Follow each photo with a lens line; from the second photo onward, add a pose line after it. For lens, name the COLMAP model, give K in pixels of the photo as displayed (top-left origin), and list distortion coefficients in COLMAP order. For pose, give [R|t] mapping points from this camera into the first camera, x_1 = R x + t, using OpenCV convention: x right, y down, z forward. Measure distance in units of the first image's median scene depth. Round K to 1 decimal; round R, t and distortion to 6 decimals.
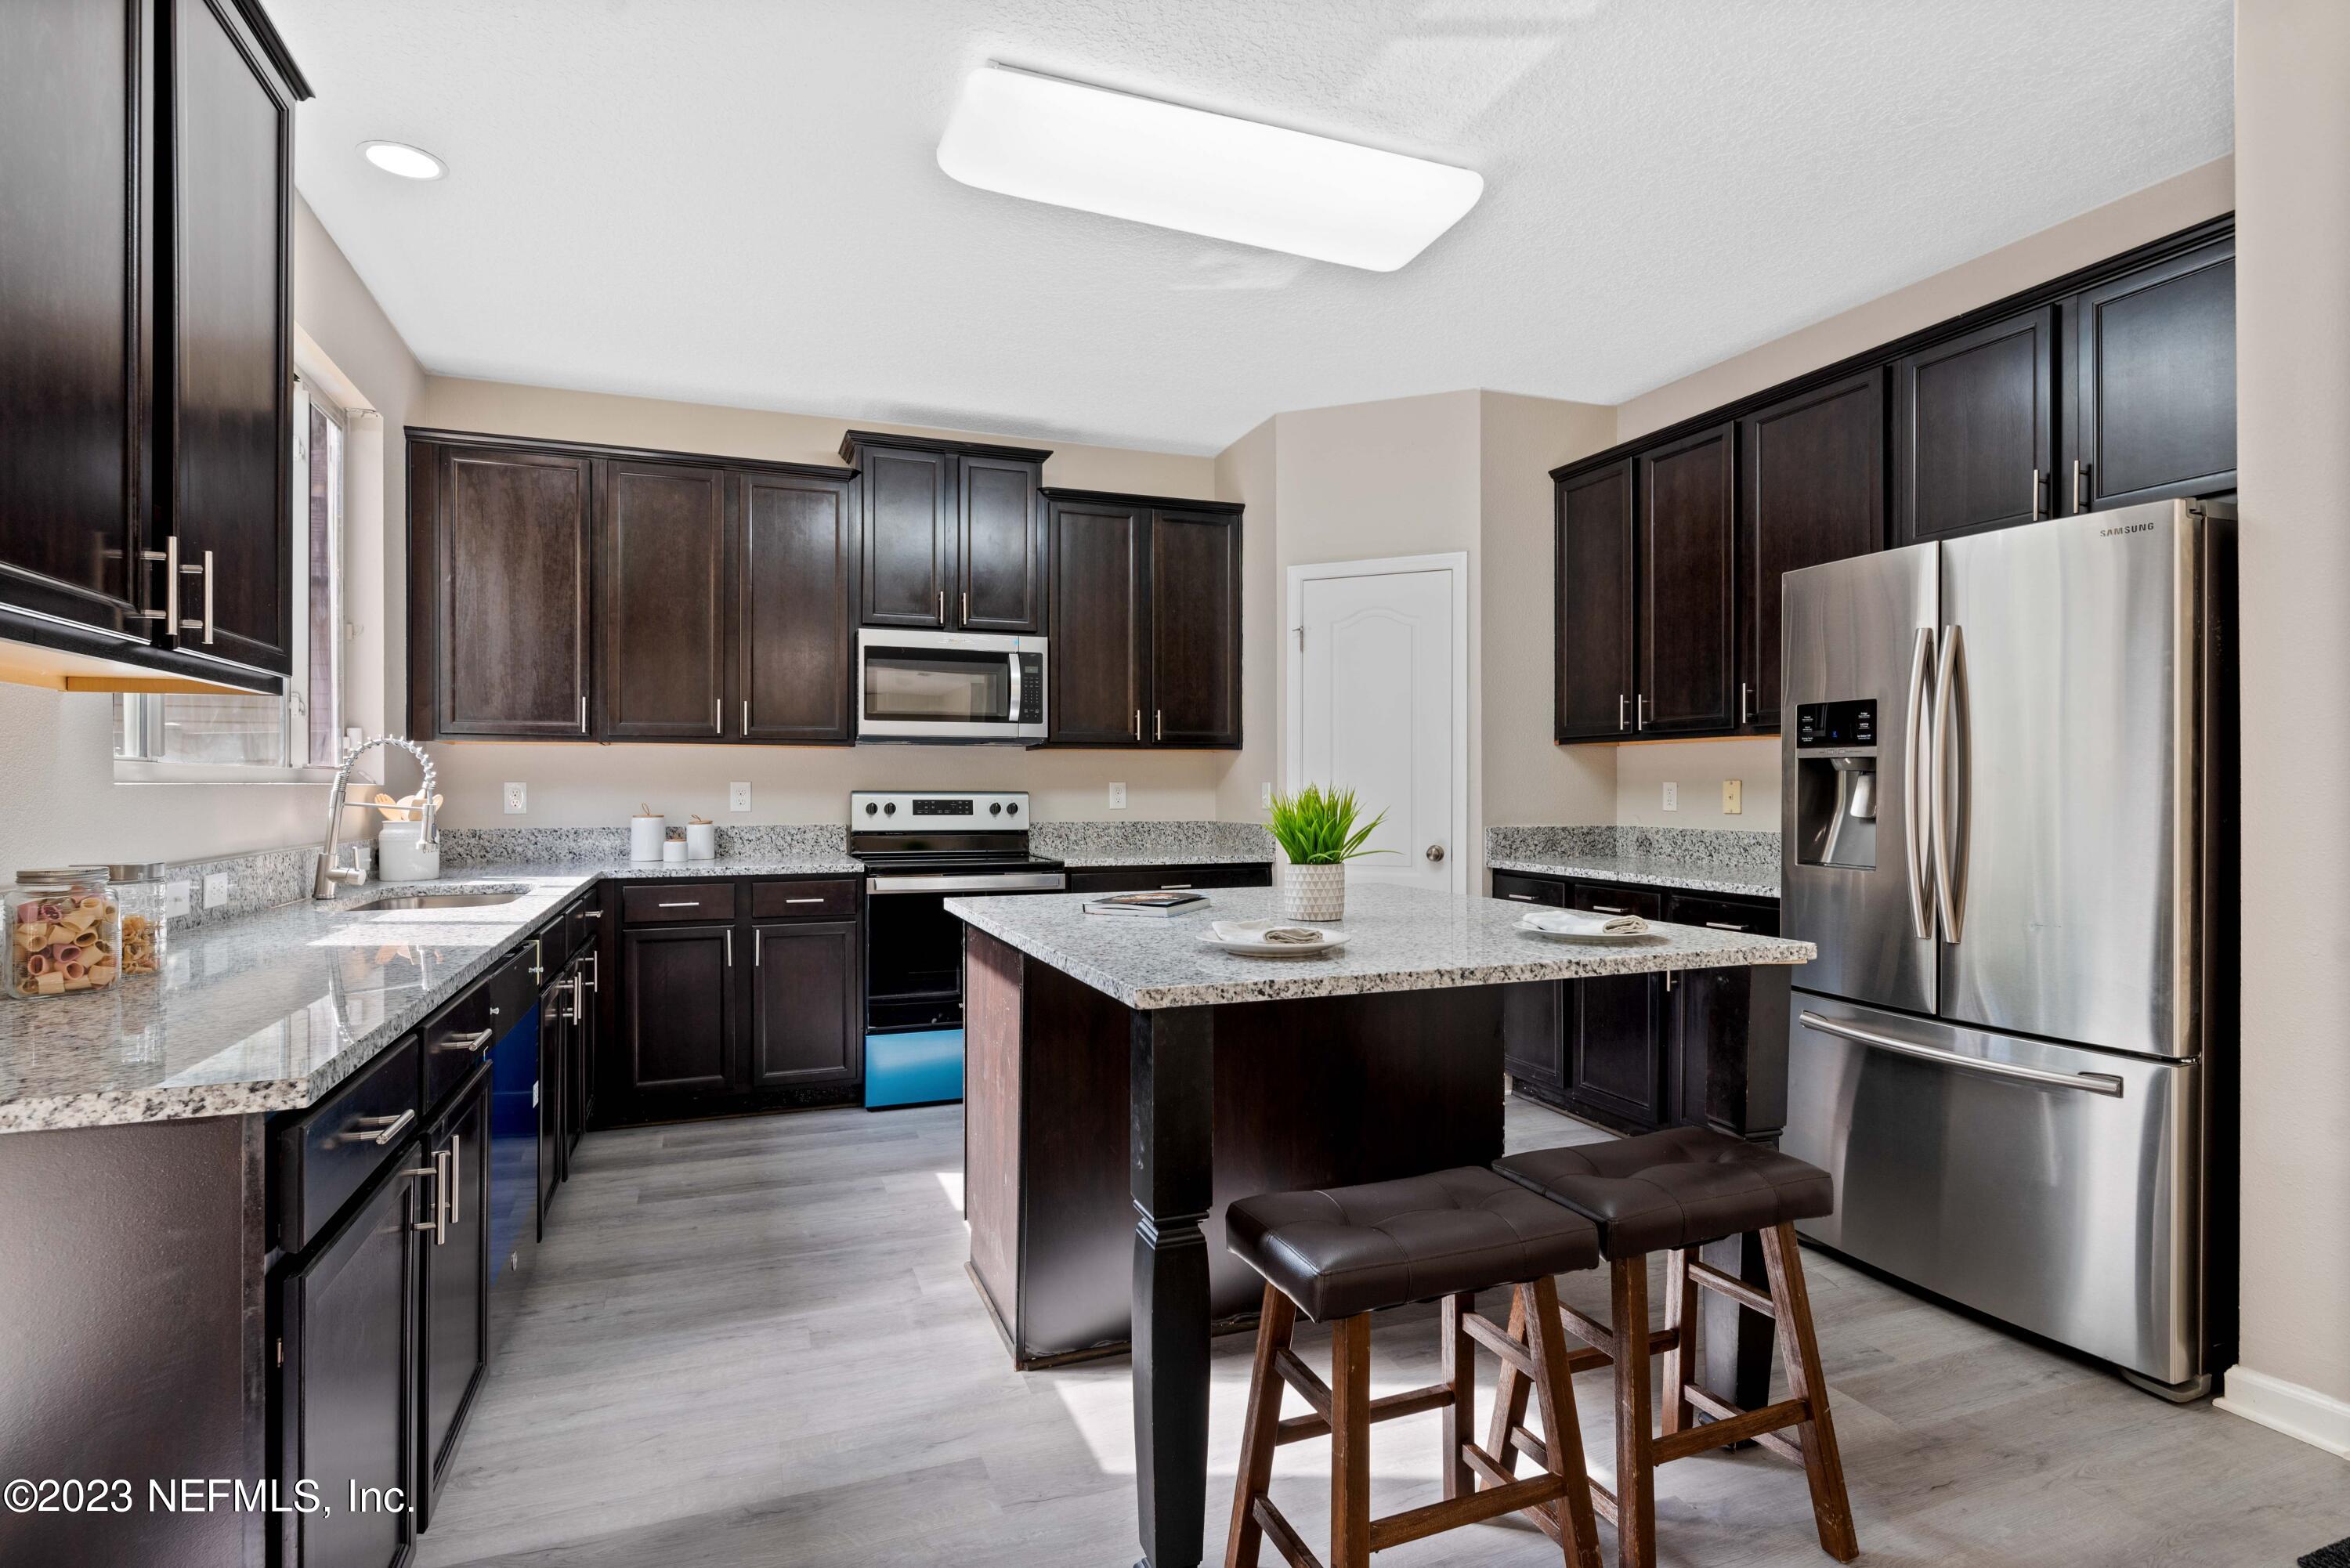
lens RADIAL K [[1167.5, 0, 1169.8], [0, 1167.5, 782.6], [0, 0, 1]] dist [0.001448, 0.000161]
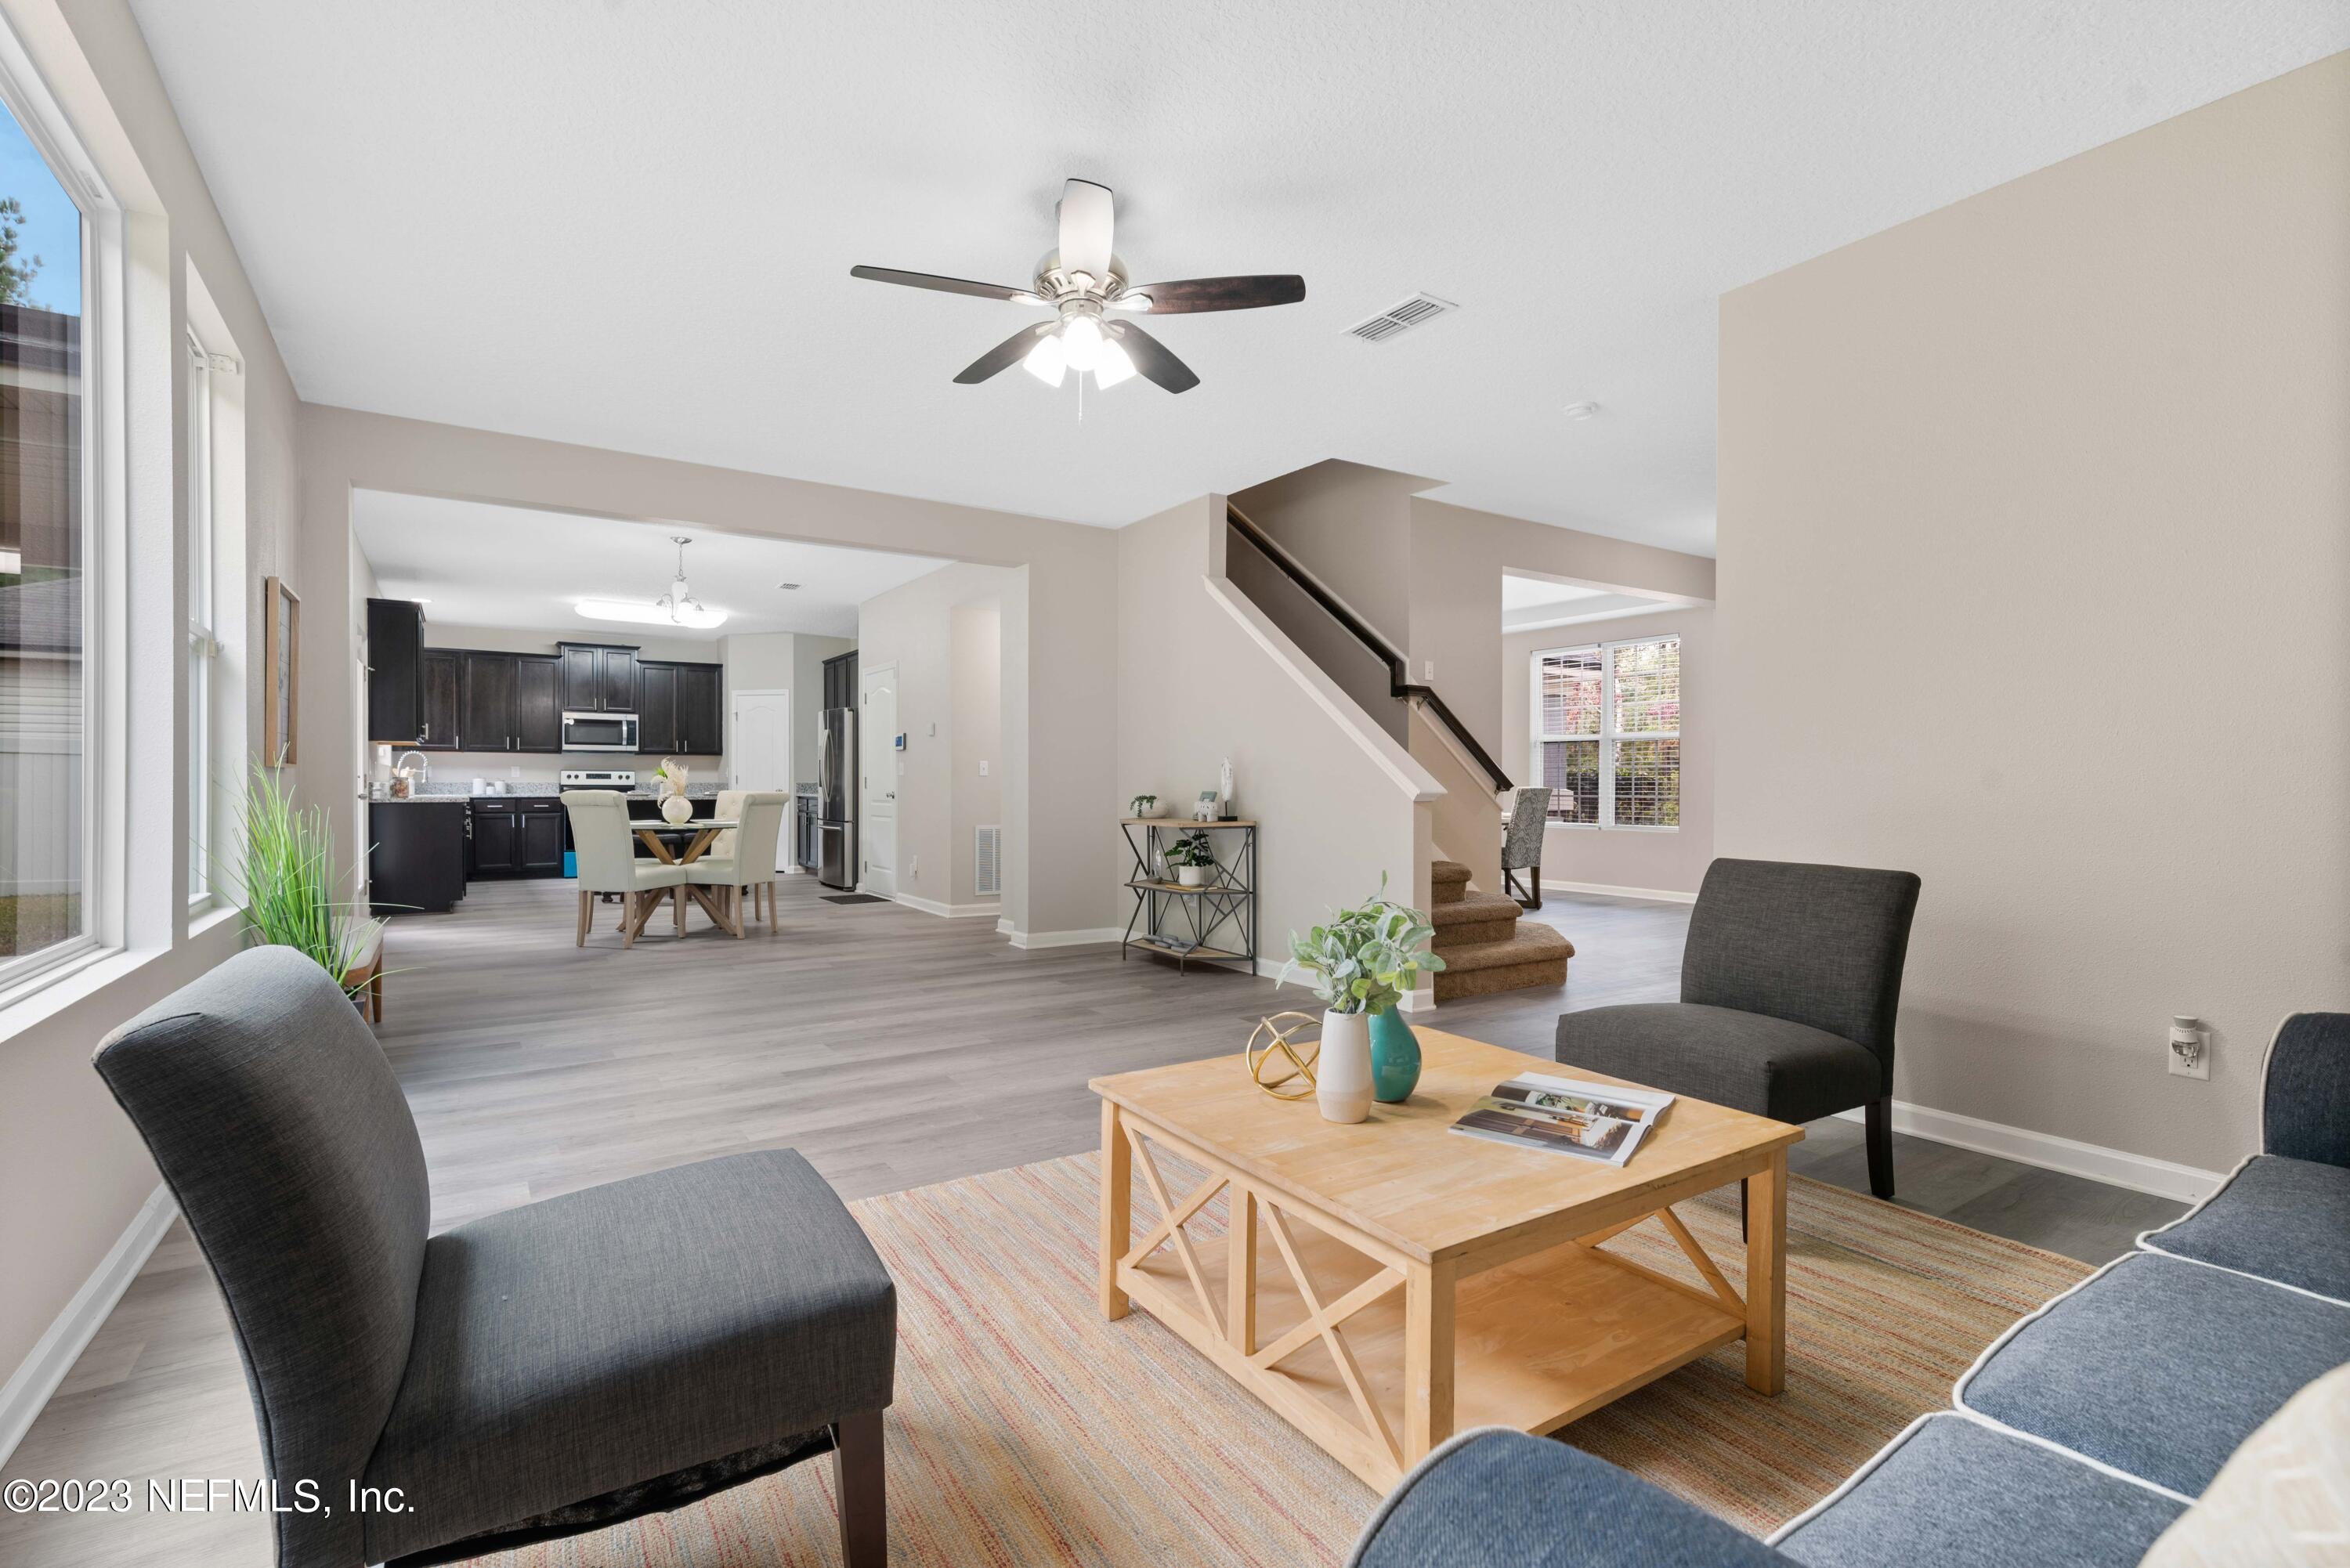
lens RADIAL K [[1066.0, 0, 1172.9], [0, 1066.0, 779.1], [0, 0, 1]] dist [0.000562, -0.000633]
pose [[0.976686, 0.001905, 0.214664, 0.614855], [-0.001790, 0.999998, -0.000729, 0.029019], [-0.214665, 0.000328, 0.976688, -1.814041]]
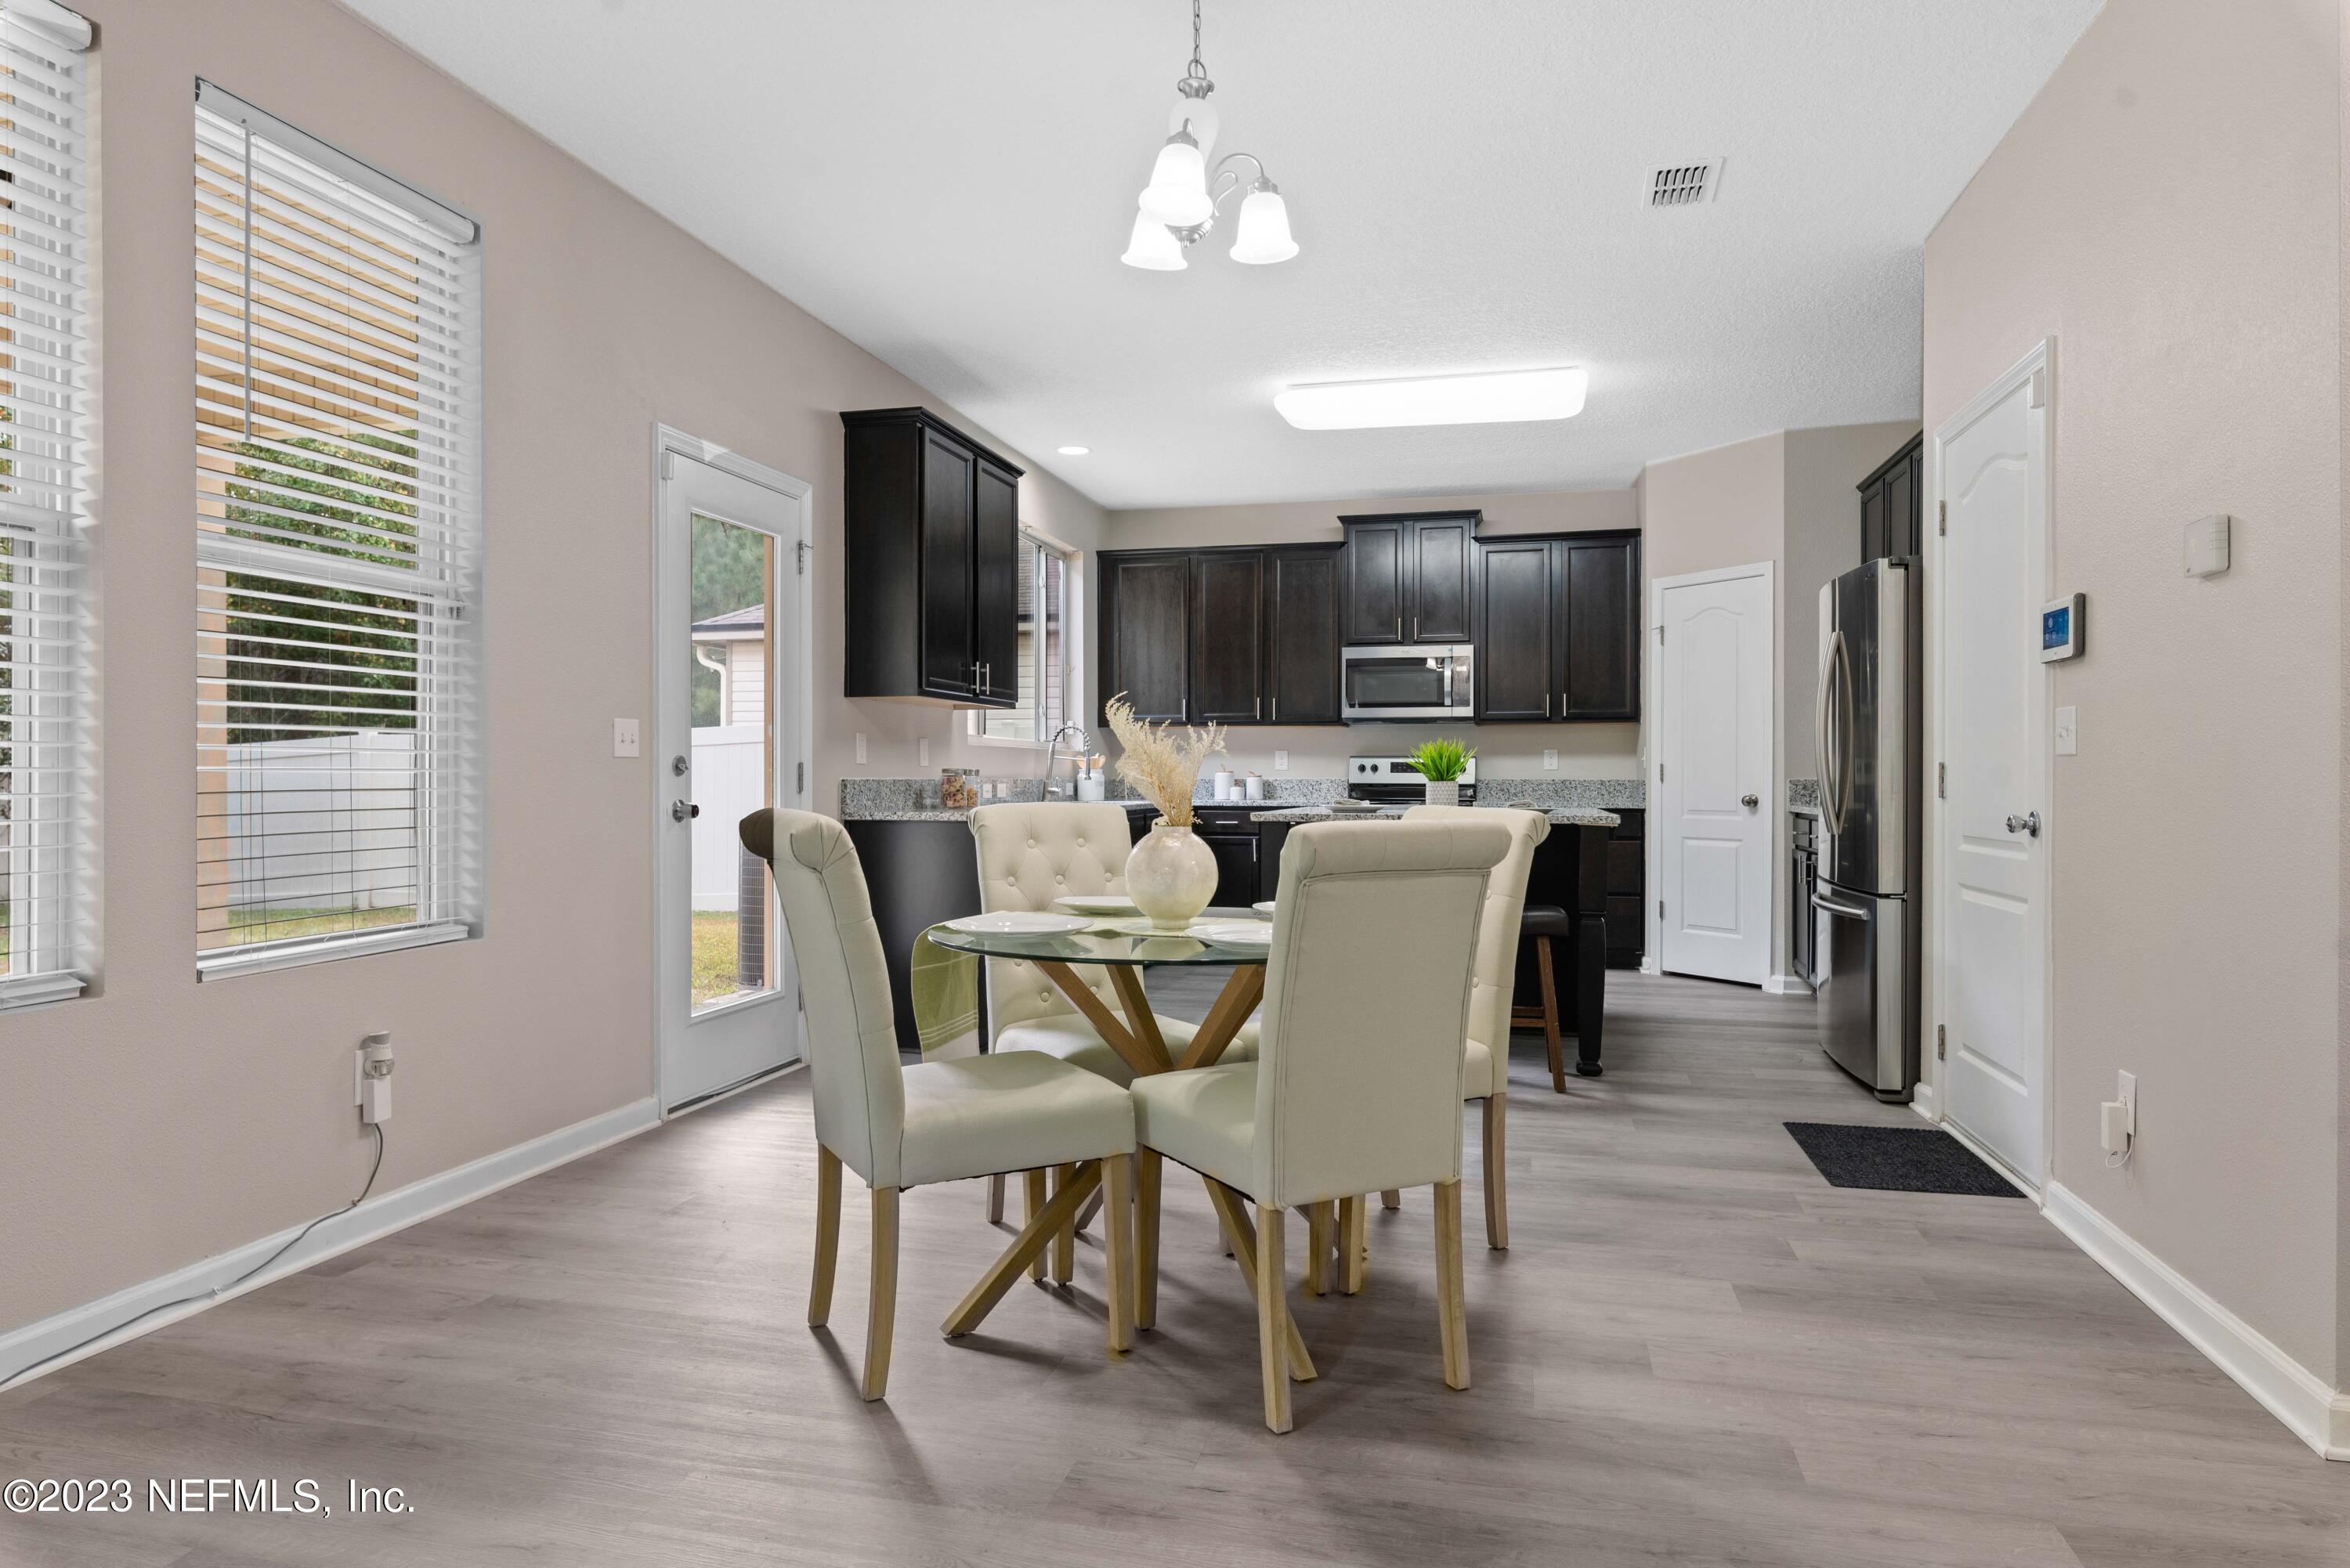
lens RADIAL K [[1402.4, 0, 1169.3], [0, 1402.4, 784.4], [0, 0, 1]] dist [-0.003929, 0.000411]
pose [[0.817035, 0.003535, -0.576578, 0.584950], [0.000686, 0.999975, 0.007104, 0.031307], [0.576588, -0.006199, 0.817011, -0.599061]]
